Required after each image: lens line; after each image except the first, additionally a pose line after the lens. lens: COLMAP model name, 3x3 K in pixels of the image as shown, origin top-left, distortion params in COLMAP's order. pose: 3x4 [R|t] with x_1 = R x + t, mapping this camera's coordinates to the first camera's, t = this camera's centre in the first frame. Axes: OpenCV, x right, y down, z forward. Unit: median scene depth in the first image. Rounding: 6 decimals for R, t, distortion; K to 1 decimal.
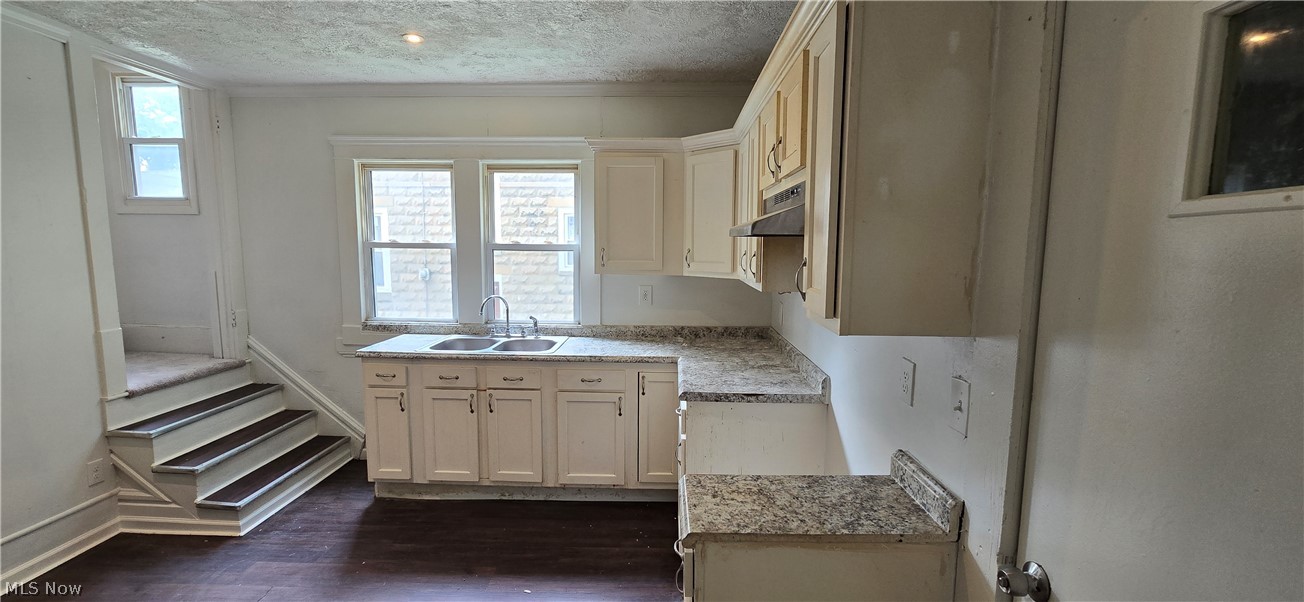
lens RADIAL K [[533.9, 0, 650.8], [0, 533.9, 308.2], [0, 0, 1]] dist [-0.002123, -0.000445]
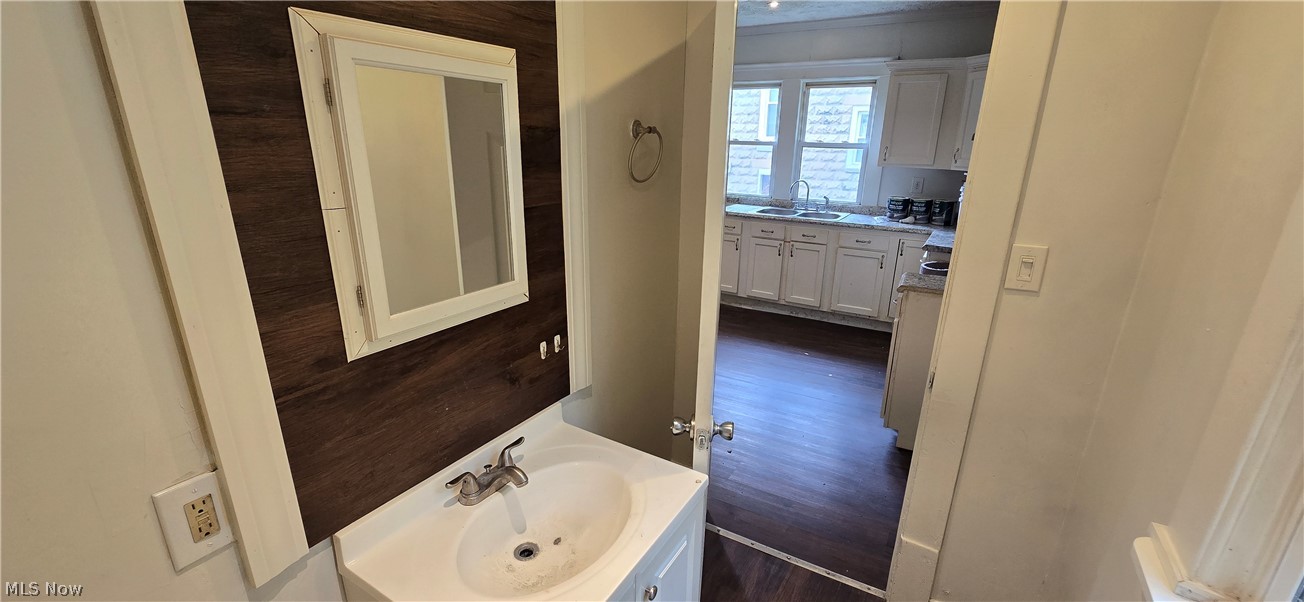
lens RADIAL K [[533.9, 0, 654.3], [0, 533.9, 308.0], [0, 0, 1]] dist [-0.002123, -0.000445]
pose [[0.876921, 0.153055, -0.455613, 0.071418], [-0.066670, 0.977513, 0.200056, 0.054803], [0.475987, -0.145058, 0.867407, -0.503400]]
